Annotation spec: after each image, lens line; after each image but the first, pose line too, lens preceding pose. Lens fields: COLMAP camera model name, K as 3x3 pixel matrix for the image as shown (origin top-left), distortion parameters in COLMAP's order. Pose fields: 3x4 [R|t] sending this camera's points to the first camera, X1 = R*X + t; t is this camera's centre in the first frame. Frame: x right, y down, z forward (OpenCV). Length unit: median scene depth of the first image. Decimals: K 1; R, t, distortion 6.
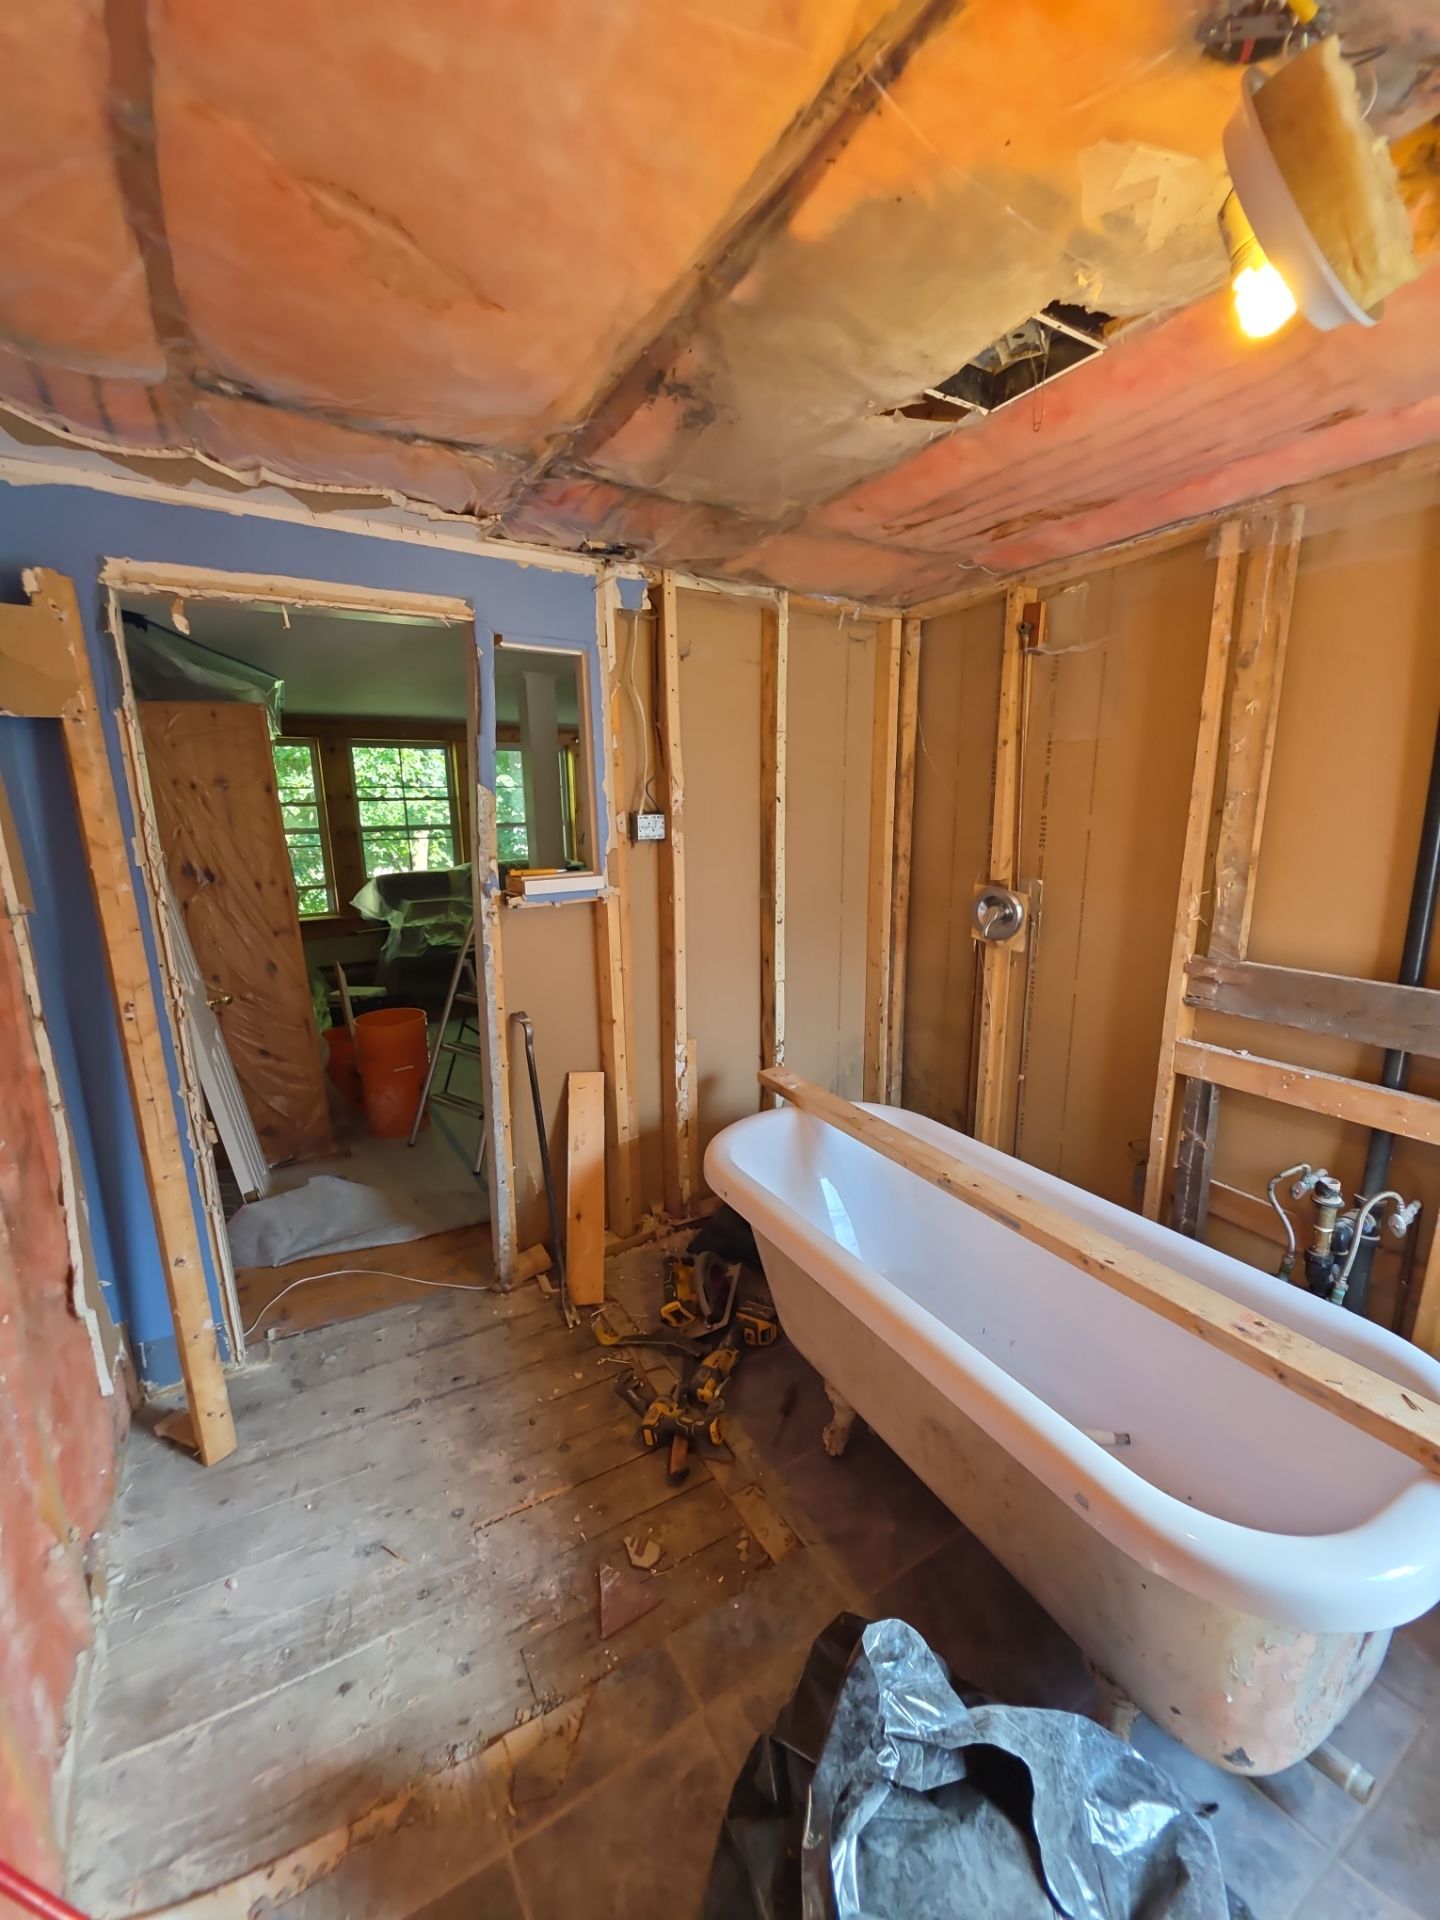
lens RADIAL K [[758.7, 0, 721.0], [0, 758.7, 961.3], [0, 0, 1]] dist [0.021350, -0.015470]
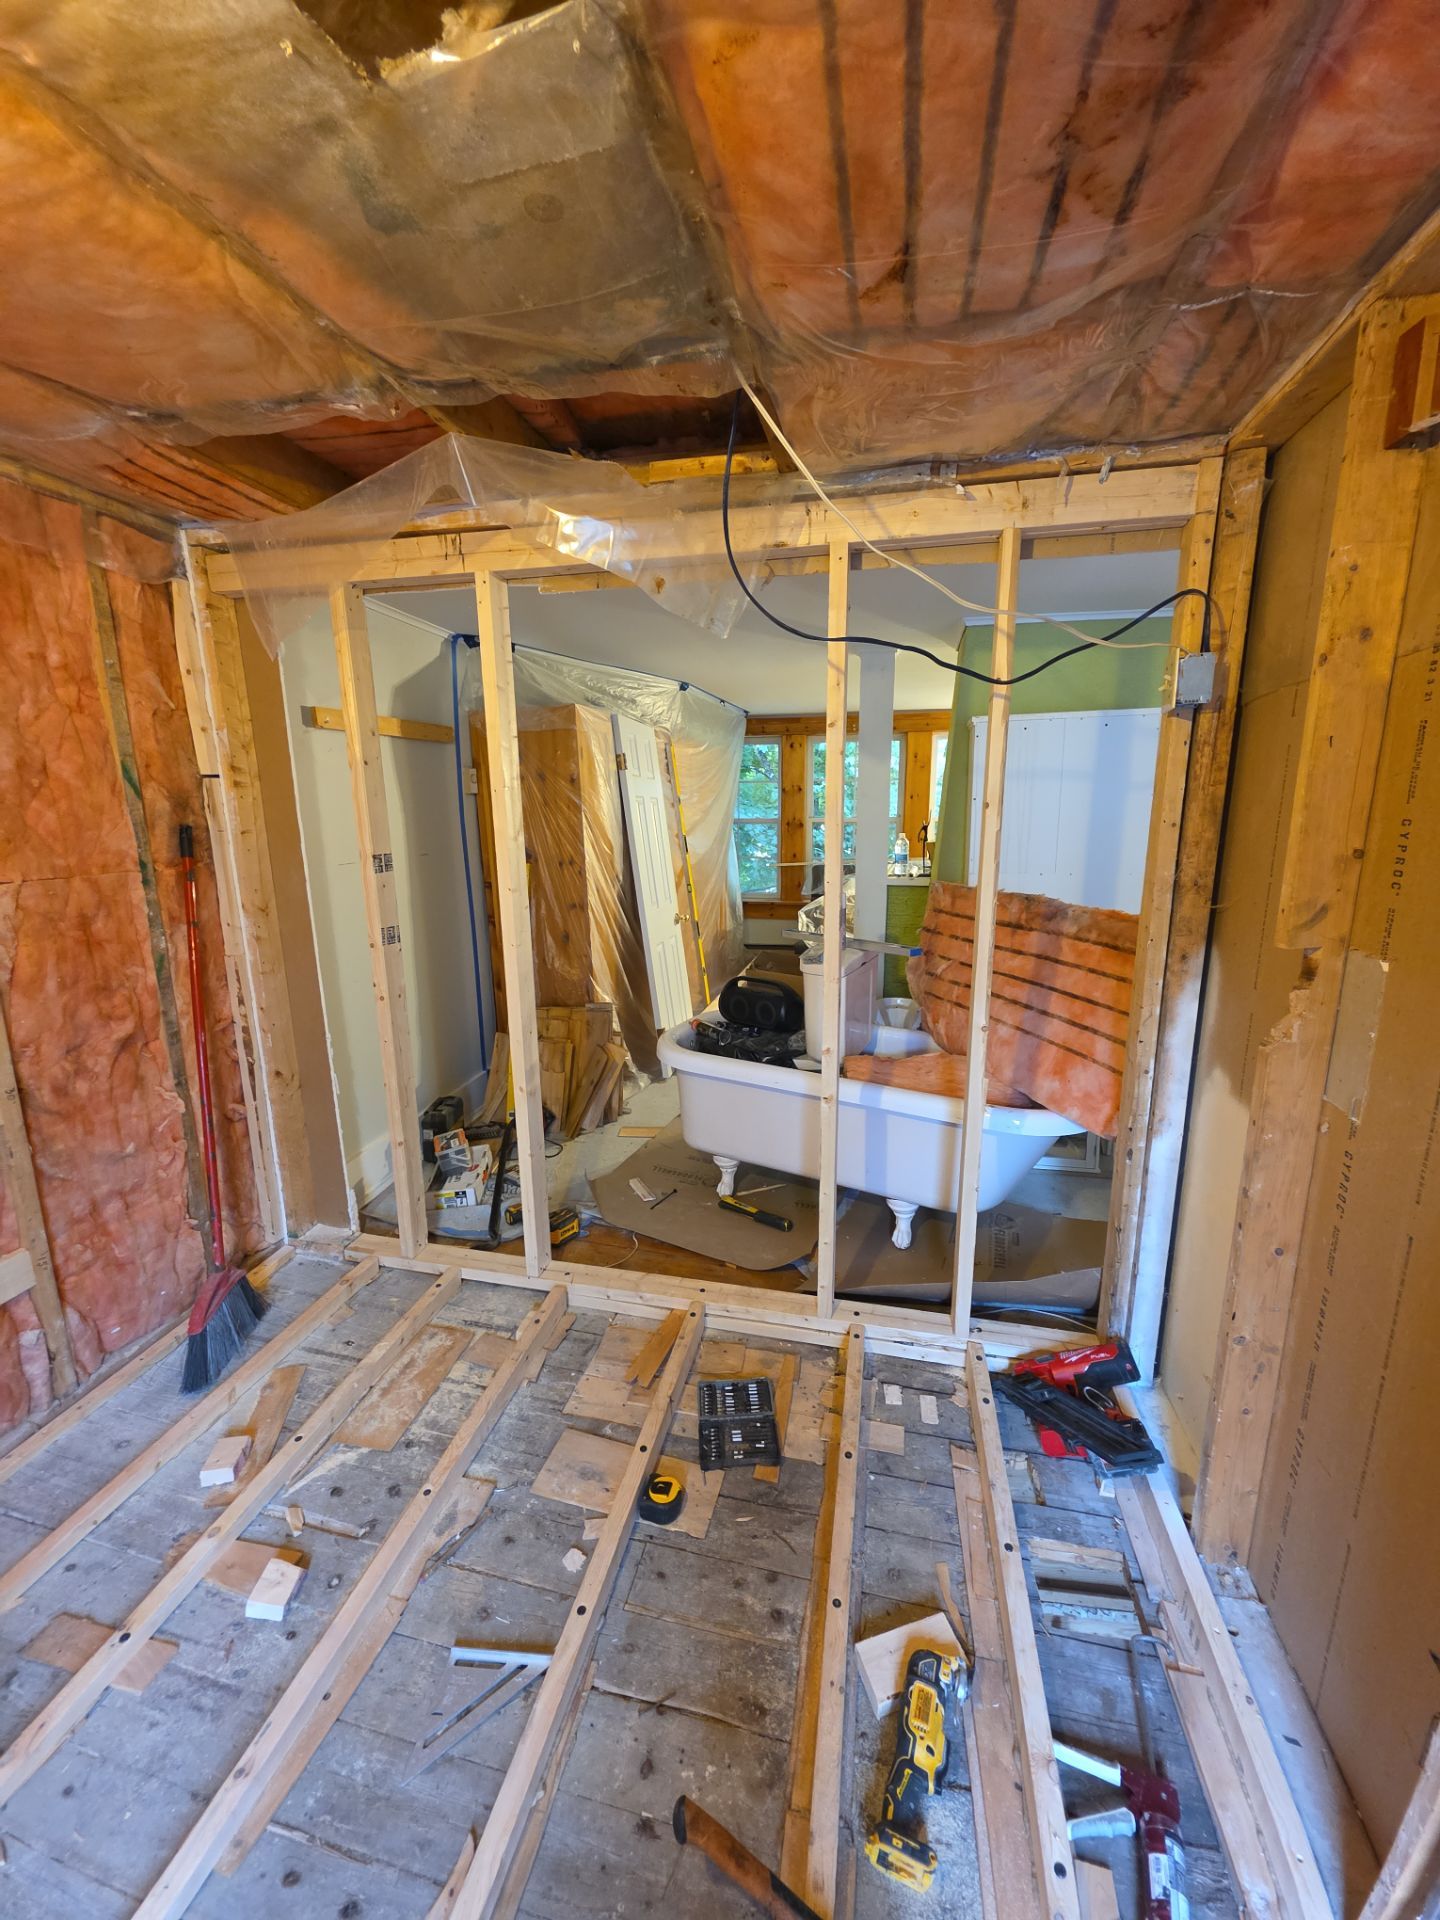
lens RADIAL K [[765.8, 0, 724.4], [0, 765.8, 952.6], [0, 0, 1]] dist [0.011260, -0.006066]
pose [[0.732189, 0.138673, -0.666835, 0.476830], [-0.135112, 0.989169, 0.057350, -0.094426], [0.667565, 0.048106, 0.742996, 0.443646]]
